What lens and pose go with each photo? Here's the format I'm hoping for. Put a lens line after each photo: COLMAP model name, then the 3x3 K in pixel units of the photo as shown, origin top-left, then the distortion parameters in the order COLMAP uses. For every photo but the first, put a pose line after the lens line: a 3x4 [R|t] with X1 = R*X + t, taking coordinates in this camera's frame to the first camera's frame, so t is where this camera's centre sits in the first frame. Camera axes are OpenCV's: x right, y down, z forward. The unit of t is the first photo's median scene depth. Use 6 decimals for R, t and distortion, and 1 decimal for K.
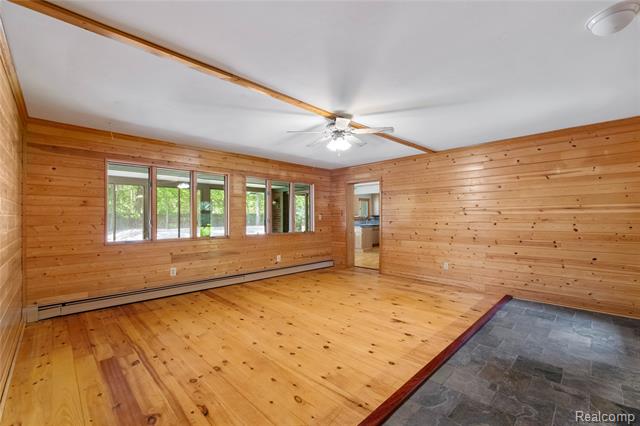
lens RADIAL K [[270.2, 0, 321.2], [0, 270.2, 215.9], [0, 0, 1]] dist [-0.006988, 0.000770]
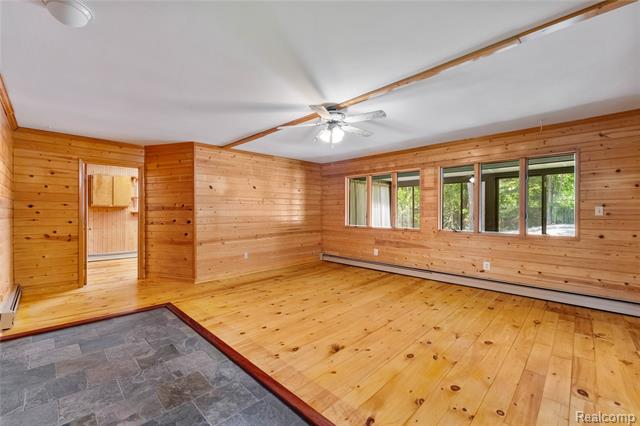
lens RADIAL K [[270.2, 0, 321.4], [0, 270.2, 212.7], [0, 0, 1]] dist [-0.006988, 0.000770]
pose [[0.014174, 0.006539, -0.999878, 0.941337], [0.006359, 0.999958, 0.006630, 0.002255], [0.999879, -0.006453, 0.014132, 0.860348]]
